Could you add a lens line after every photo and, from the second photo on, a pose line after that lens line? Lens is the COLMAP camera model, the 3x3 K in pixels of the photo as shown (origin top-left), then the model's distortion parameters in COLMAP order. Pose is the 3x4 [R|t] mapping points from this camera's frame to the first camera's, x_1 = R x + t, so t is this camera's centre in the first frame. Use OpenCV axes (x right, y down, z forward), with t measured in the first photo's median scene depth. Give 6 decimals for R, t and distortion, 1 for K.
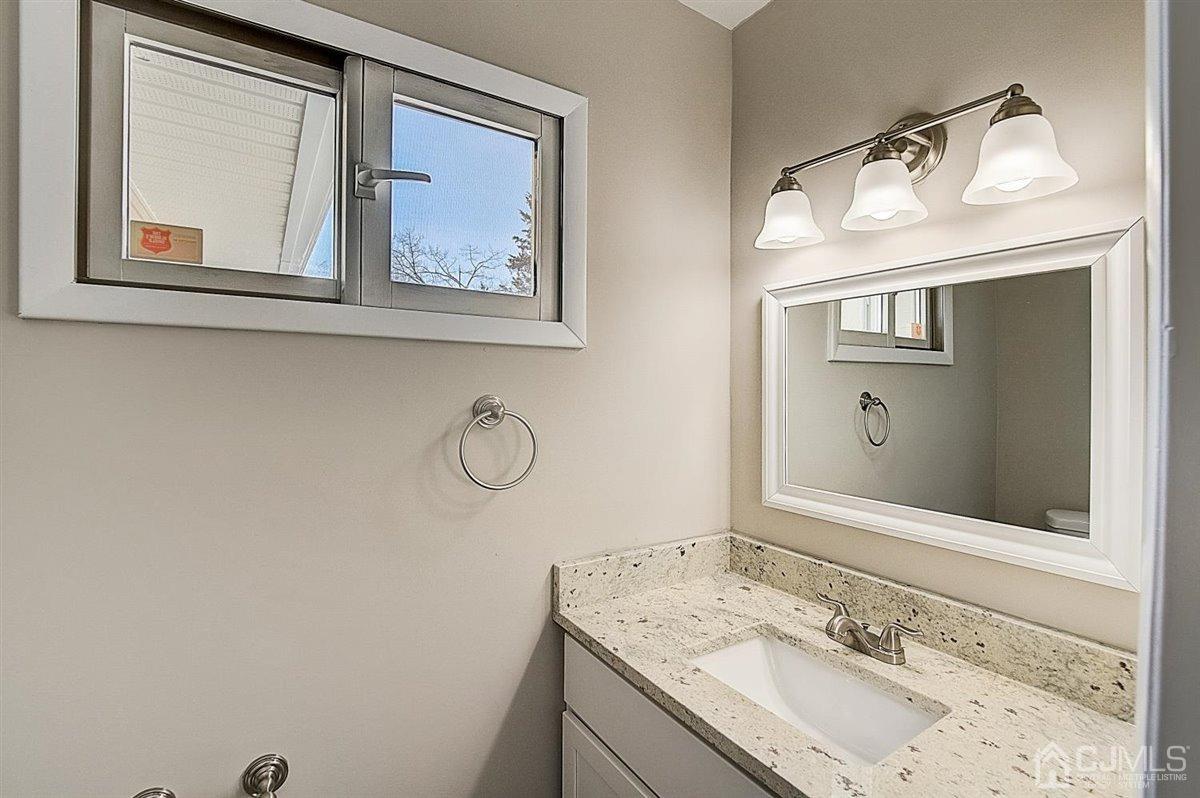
lens RADIAL K [[532.7, 0, 595.2], [0, 532.7, 401.4], [0, 0, 1]] dist [-0.032200, 0.000788]
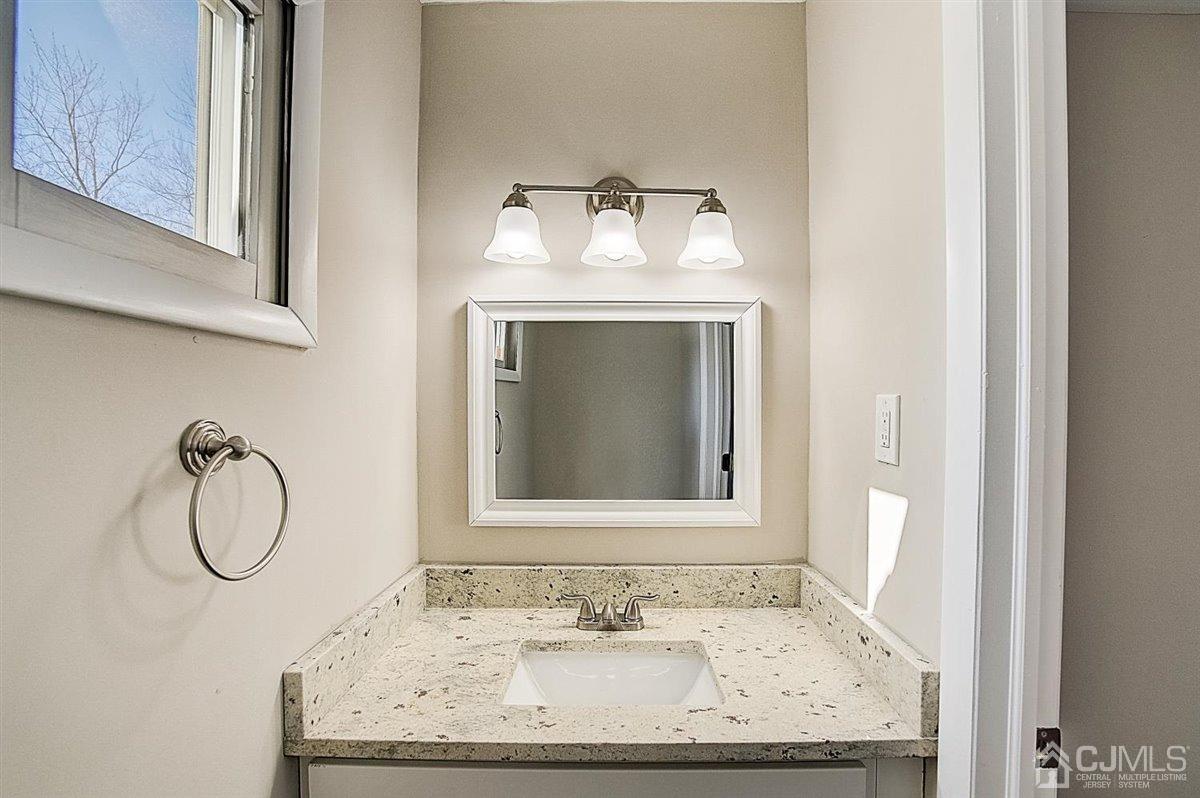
lens RADIAL K [[542.2, 0, 607.3], [0, 542.2, 413.0], [0, 0, 1]] dist [-0.039639, 0.000138]
pose [[0.542403, -0.024518, 0.839761, -0.436476], [0.027158, 0.999563, 0.011642, -0.014192], [-0.839679, 0.016491, 0.542832, 0.322113]]
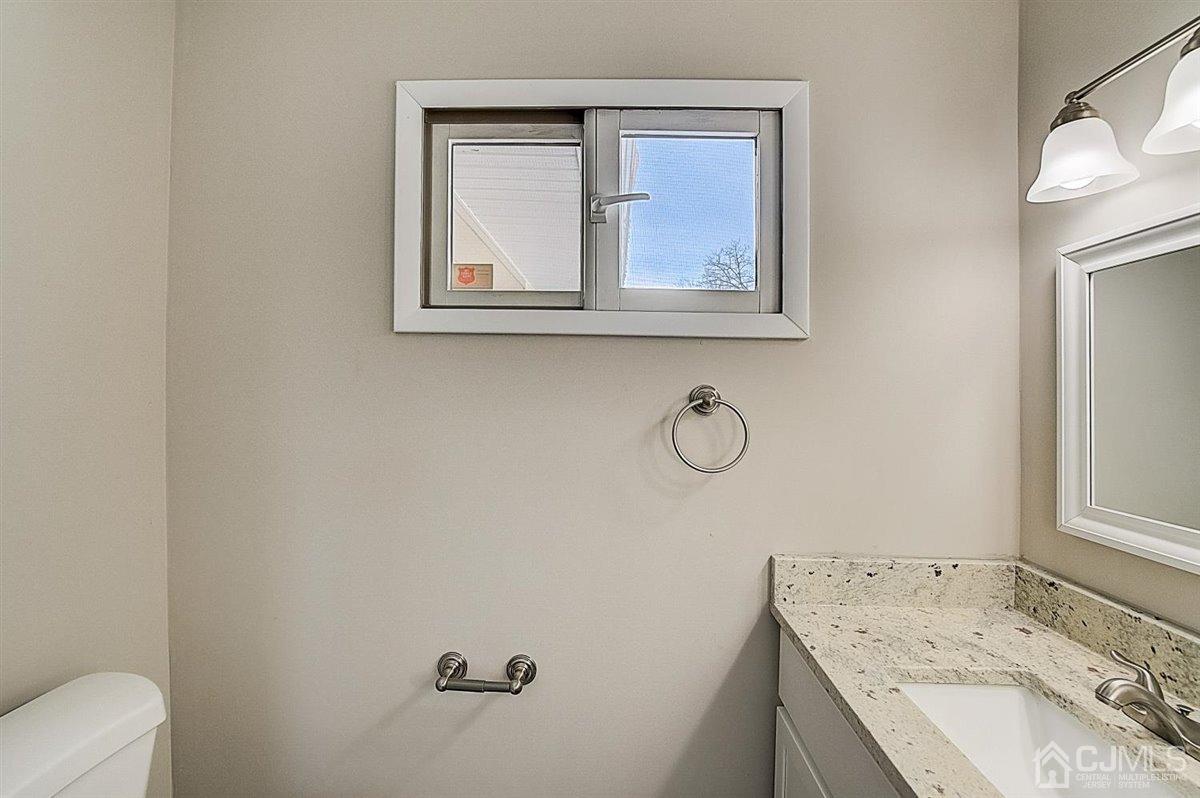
lens RADIAL K [[533.0, 0, 602.1], [0, 533.0, 407.8], [0, 0, 1]] dist [-0.032864, 0.007606]
pose [[0.830124, 0.019532, -0.557236, 0.222727], [-0.022031, 0.999755, 0.002223, 0.035114], [0.557143, 0.010431, 0.830351, -0.012806]]
